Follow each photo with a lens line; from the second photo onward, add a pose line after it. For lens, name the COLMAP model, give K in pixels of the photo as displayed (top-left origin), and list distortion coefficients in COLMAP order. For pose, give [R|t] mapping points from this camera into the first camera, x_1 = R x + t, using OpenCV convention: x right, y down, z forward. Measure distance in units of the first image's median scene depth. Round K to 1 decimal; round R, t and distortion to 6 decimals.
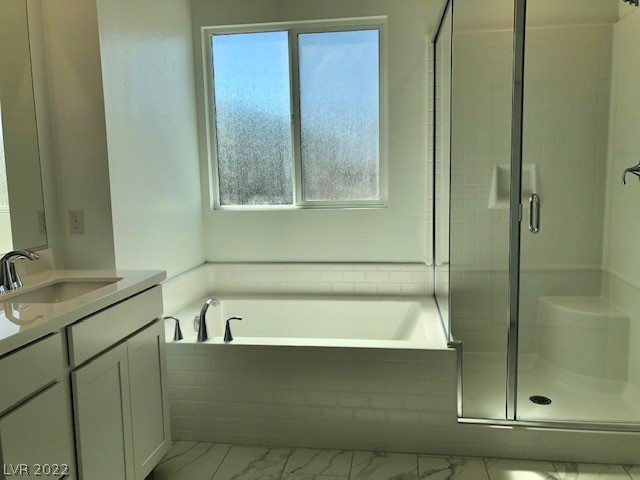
lens RADIAL K [[525.5, 0, 320.0], [0, 525.5, 240.0], [0, 0, 1]] dist [0.002434, -0.003532]
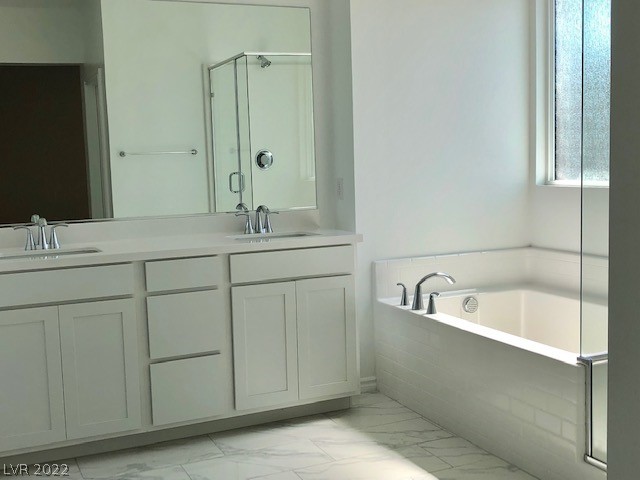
lens RADIAL K [[788.6, 0, 320.0], [0, 788.6, 240.0], [0, 0, 1]] dist [0.015705, 0.016358]
pose [[0.511629, 0.081070, -0.855373, 1.023704], [-0.080806, 0.995666, 0.046034, 0.001626], [0.855398, 0.045567, 0.515962, 0.047257]]
